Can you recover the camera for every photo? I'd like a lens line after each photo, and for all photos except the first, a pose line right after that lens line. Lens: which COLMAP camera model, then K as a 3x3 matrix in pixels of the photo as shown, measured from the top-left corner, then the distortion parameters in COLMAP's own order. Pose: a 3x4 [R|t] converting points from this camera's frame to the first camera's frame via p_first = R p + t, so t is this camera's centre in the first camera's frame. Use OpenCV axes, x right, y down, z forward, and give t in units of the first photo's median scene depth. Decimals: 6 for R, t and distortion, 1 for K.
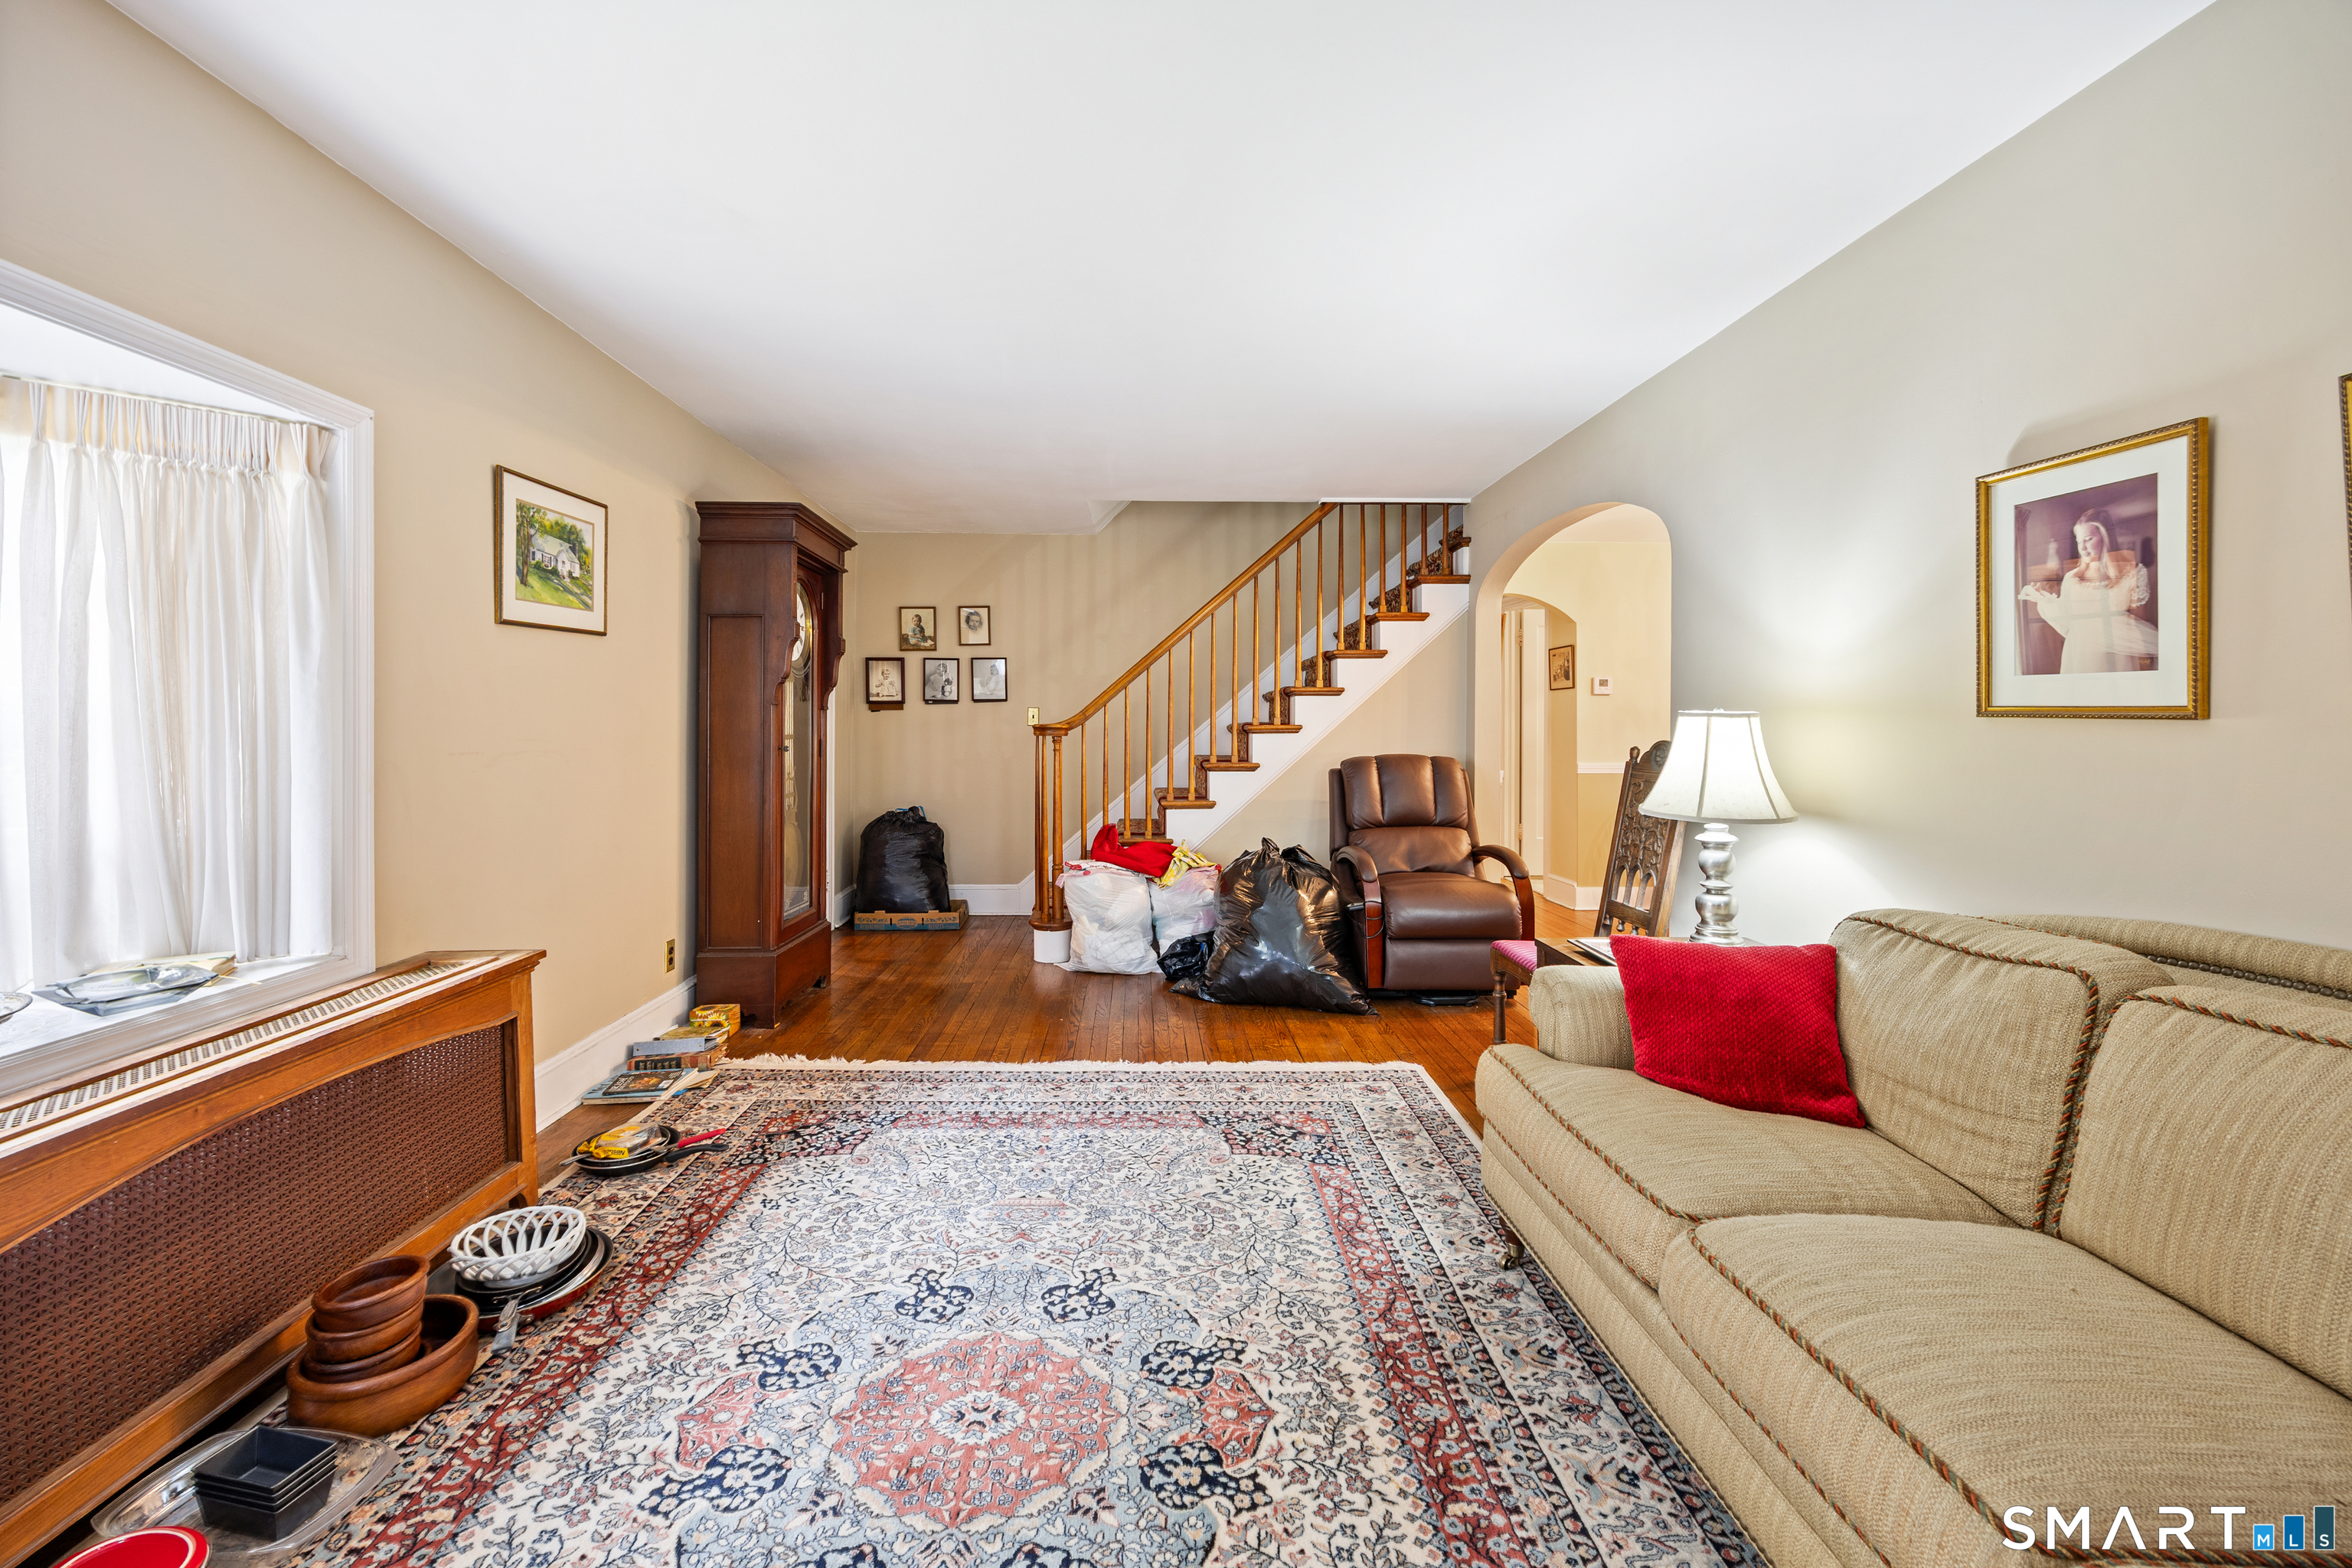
lens RADIAL K [[923.4, 0, 1174.0], [0, 923.4, 750.0], [0, 0, 1]] dist [-0.000705, -0.000159]
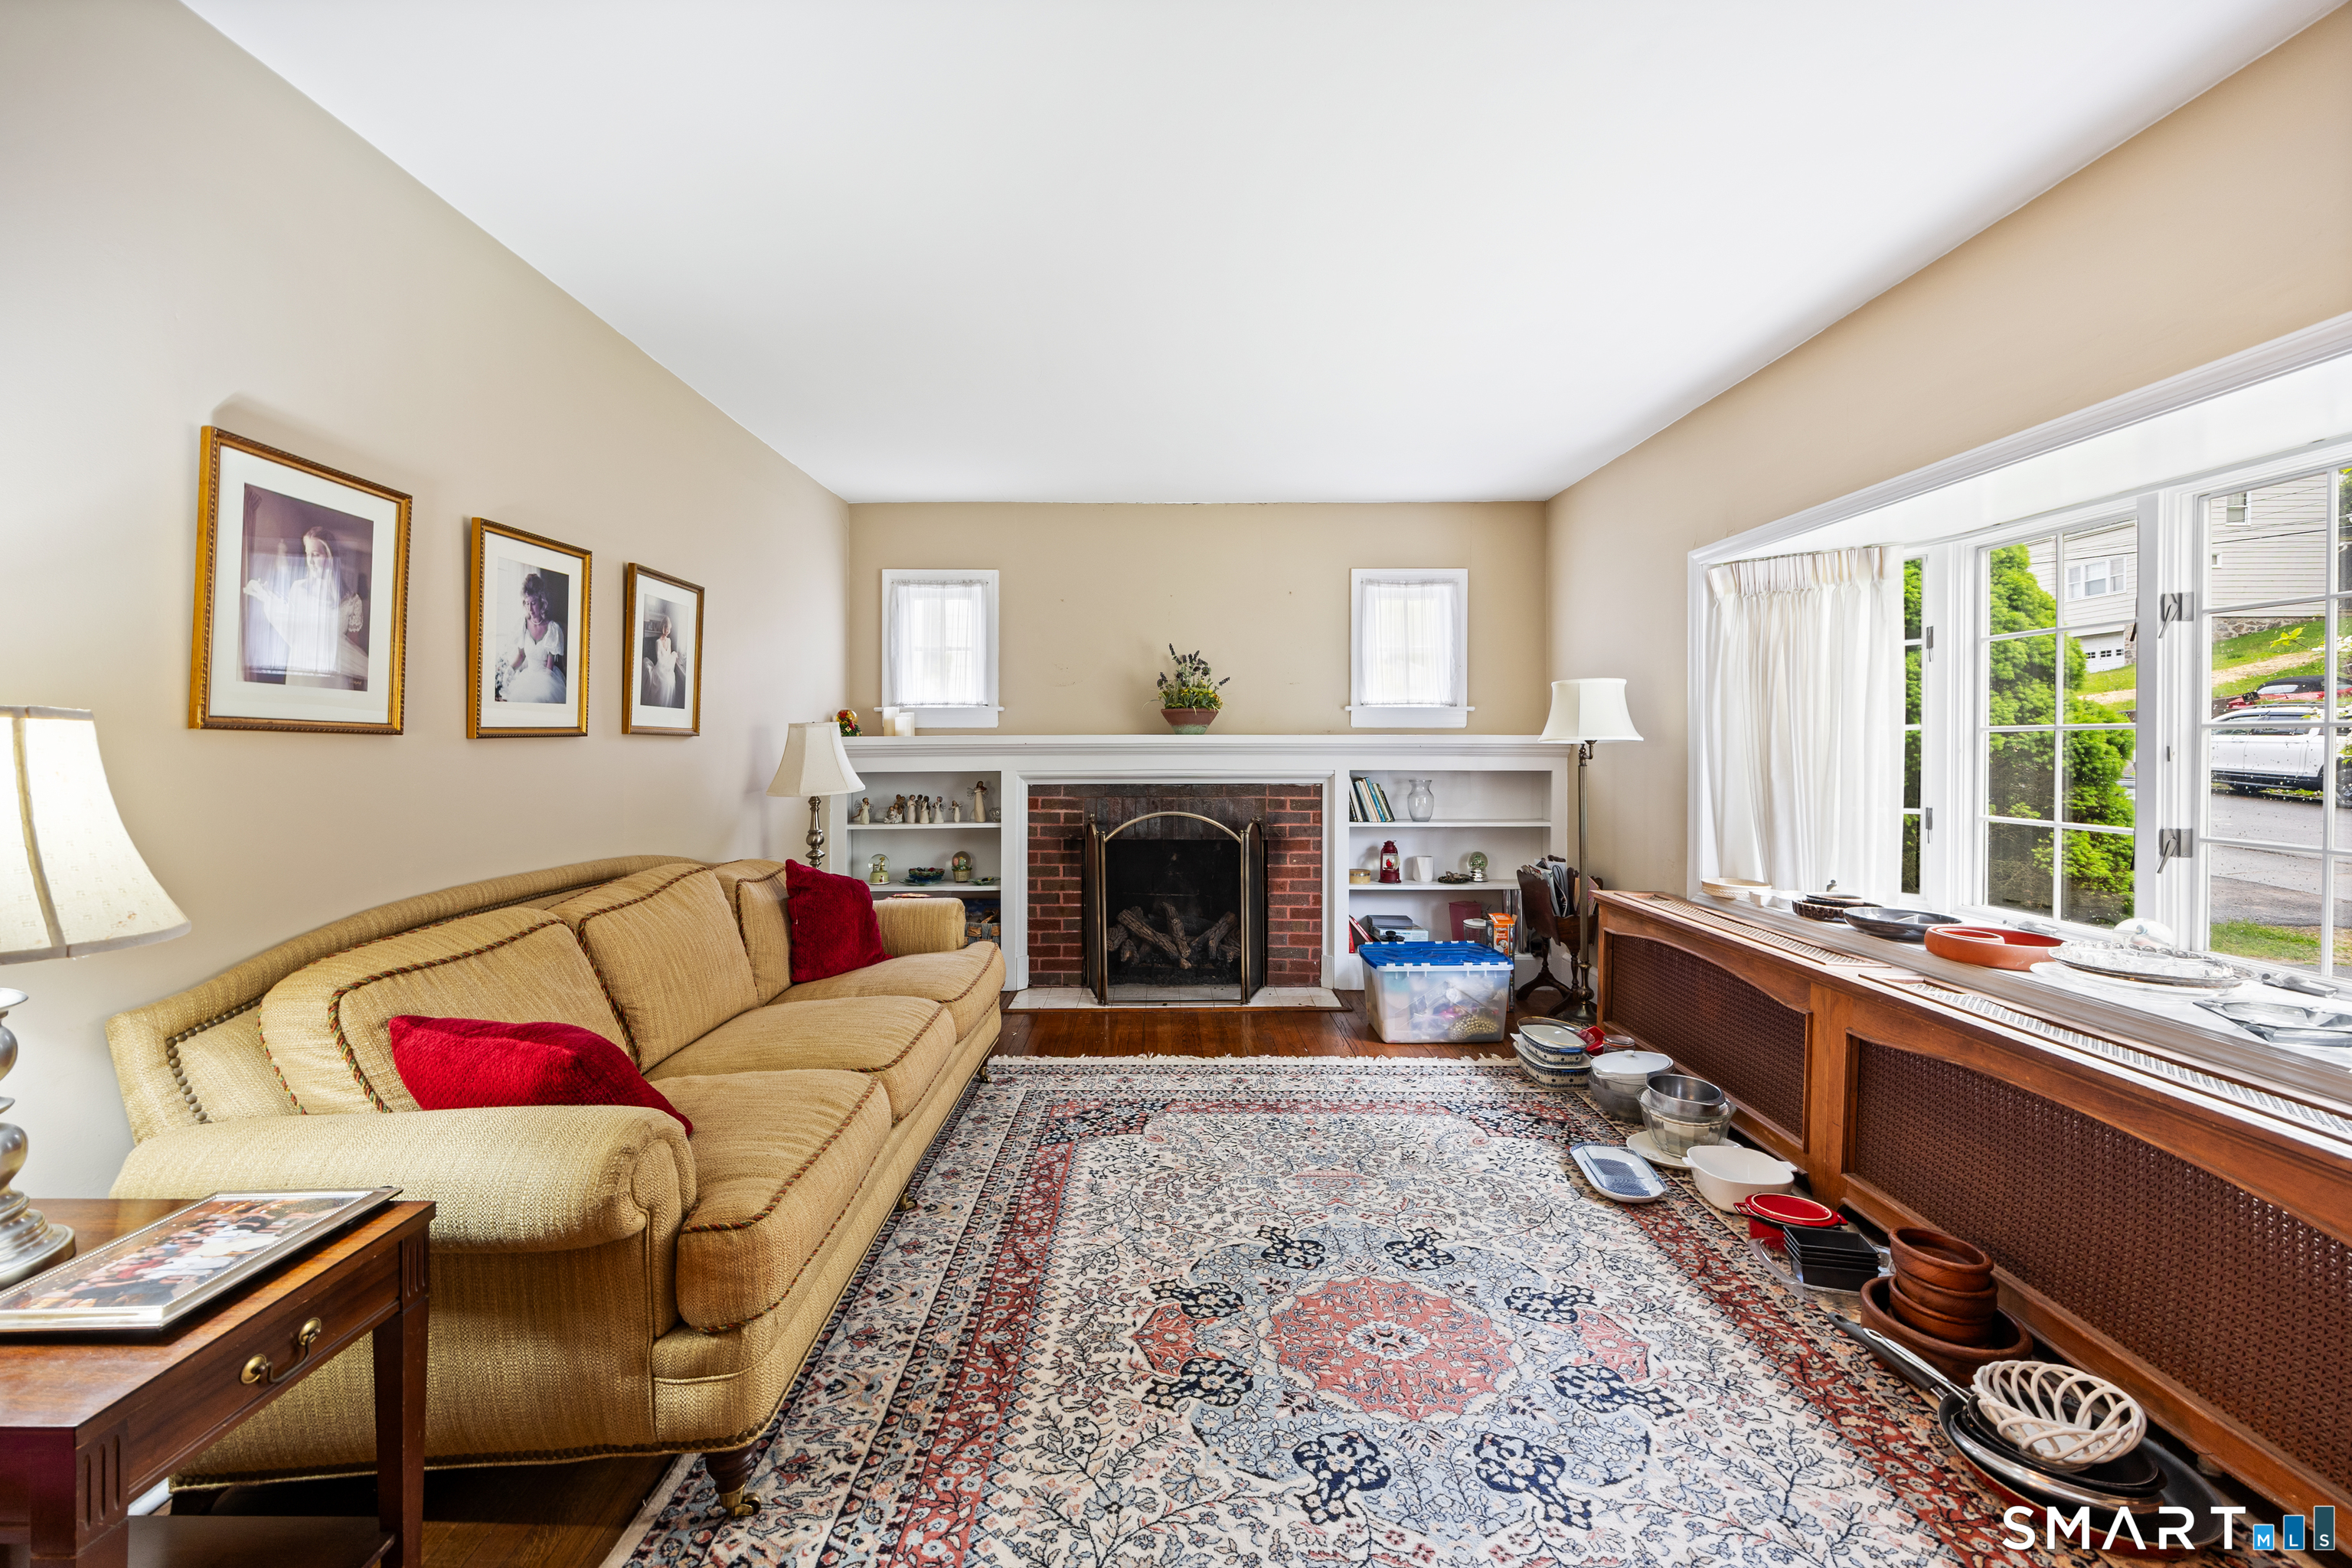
lens RADIAL K [[923.4, 0, 1174.0], [0, 923.4, 750.0], [0, 0, 1]] dist [-0.000705, -0.000159]
pose [[-0.999325, -0.005644, 0.036305, 0.017257], [-0.004390, 0.999394, 0.034537, -0.055176], [-0.036478, 0.034354, -0.998744, 2.006525]]
